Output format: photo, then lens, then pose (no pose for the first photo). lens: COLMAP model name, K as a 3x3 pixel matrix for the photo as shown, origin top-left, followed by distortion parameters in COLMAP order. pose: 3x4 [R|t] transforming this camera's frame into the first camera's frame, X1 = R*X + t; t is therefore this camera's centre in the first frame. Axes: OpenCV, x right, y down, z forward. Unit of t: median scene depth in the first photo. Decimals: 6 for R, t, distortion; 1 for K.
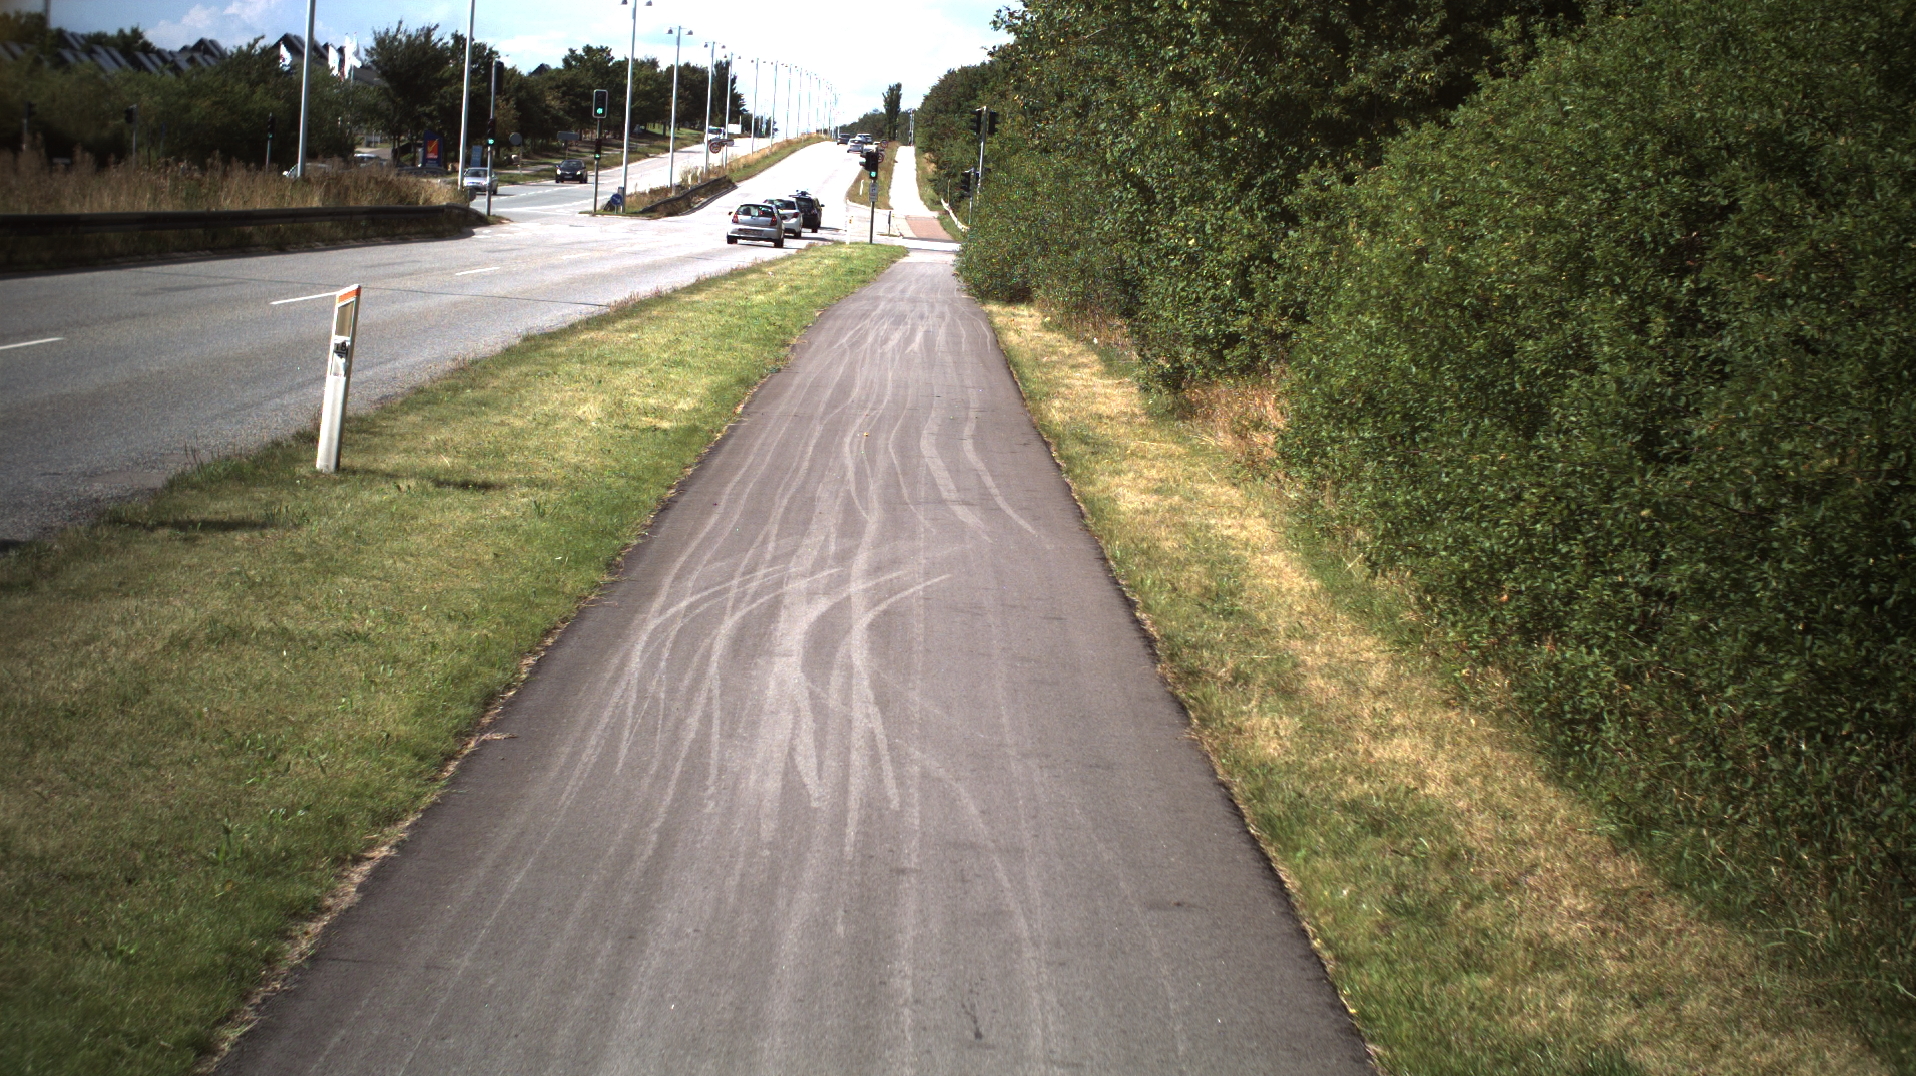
lens RADIAL K [[3414.1, 0, 958.0], [0, 3414.1, 538.0], [0, 0, 1]] dist [-0.288164, 0.289112]
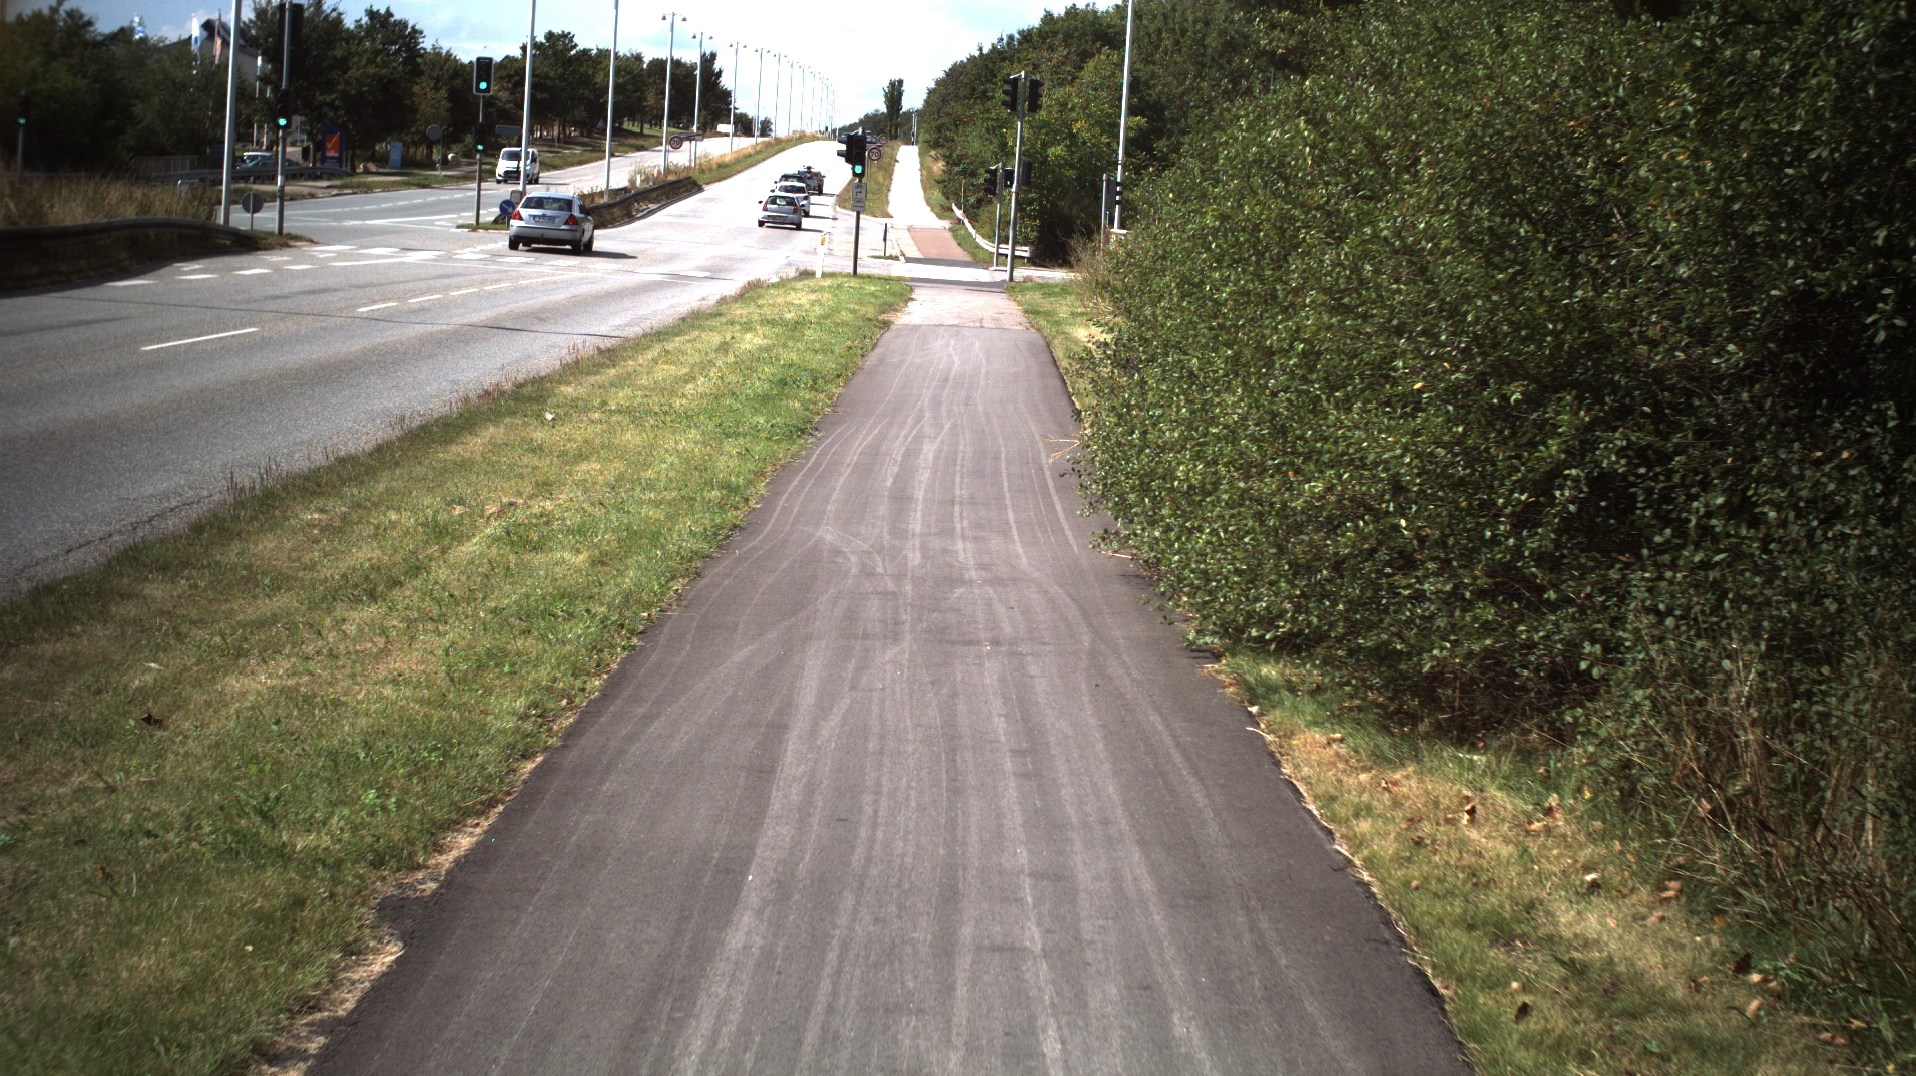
lens RADIAL K [[3414.1, 0, 958.0], [0, 3414.1, 538.0], [0, 0, 1]] dist [-0.288164, 0.289112]
pose [[0.999996, -0.002704, -0.001003, -0.006798], [0.002703, 0.999996, -0.000928, -0.045490], [0.001006, 0.000926, 0.999999, 0.444522]]
